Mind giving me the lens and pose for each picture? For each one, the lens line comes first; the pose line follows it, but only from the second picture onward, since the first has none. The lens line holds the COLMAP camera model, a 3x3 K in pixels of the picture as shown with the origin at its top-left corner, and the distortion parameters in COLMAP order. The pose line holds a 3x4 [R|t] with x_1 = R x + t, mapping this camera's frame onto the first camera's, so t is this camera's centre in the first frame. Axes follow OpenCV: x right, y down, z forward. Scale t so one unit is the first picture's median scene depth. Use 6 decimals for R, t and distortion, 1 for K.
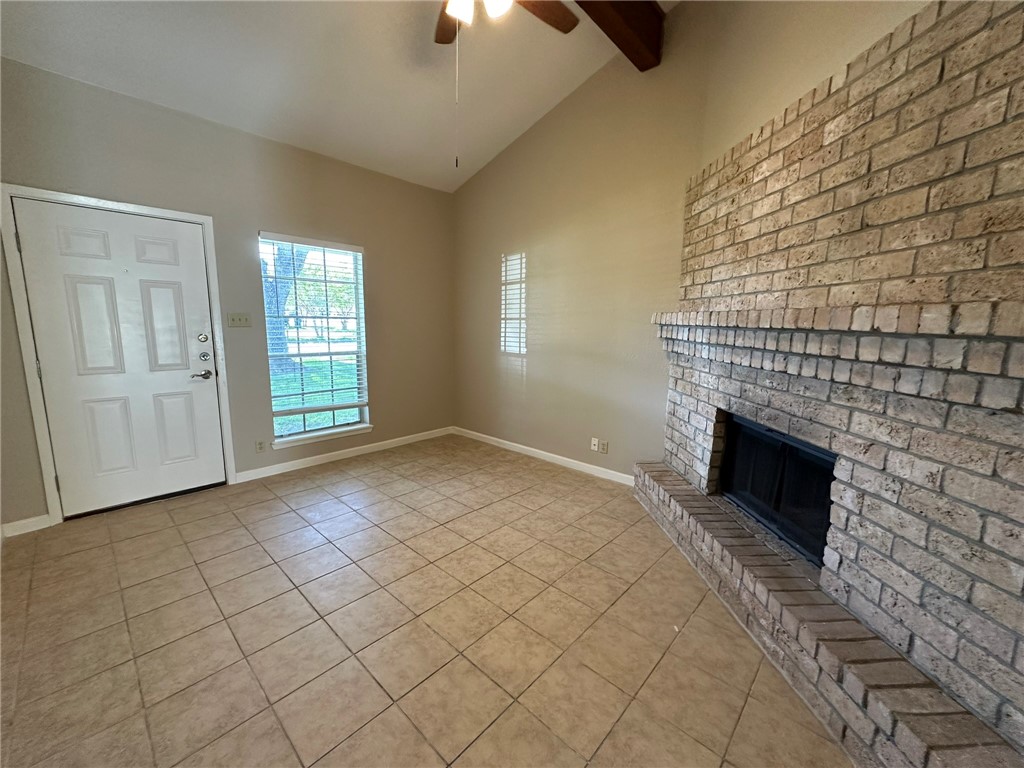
lens RADIAL K [[408.7, 0, 507.5], [0, 408.7, 384.3], [0, 0, 1]] dist [-0.005283, 0.001466]
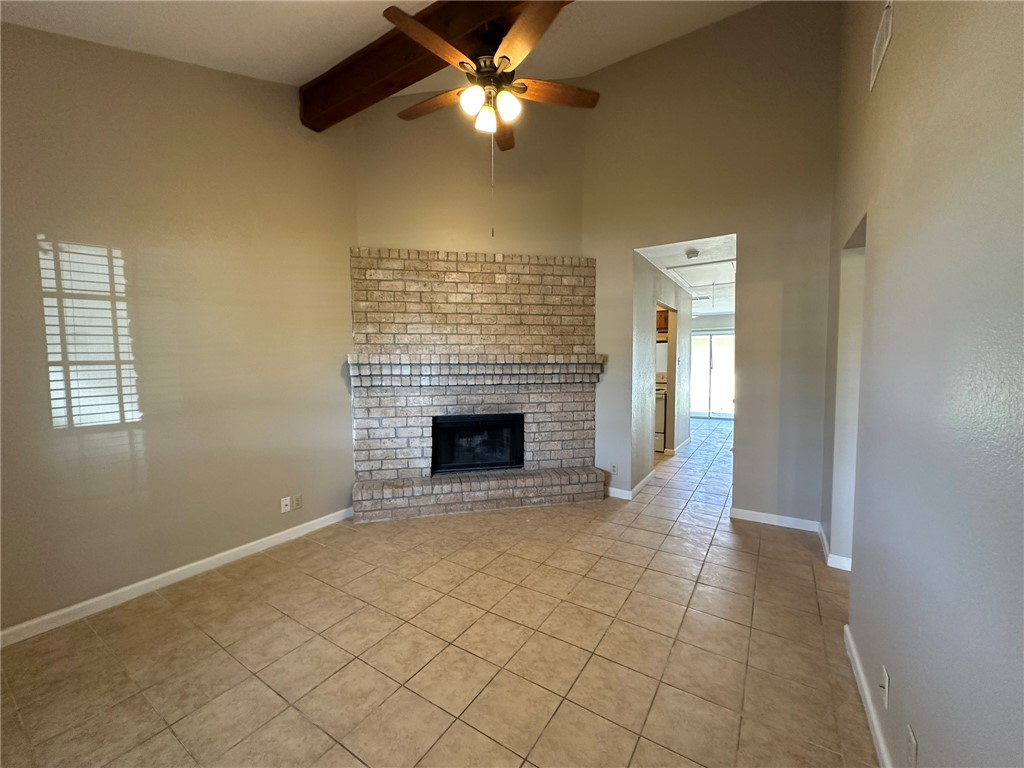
lens RADIAL K [[408.7, 0, 517.0], [0, 408.7, 383.0], [0, 0, 1]] dist [-0.005283, 0.001466]
pose [[-0.181587, -0.071854, 0.980746, -1.261049], [0.154483, 0.982859, 0.100611, -0.209120], [-0.971165, 0.169778, -0.167374, 1.136376]]
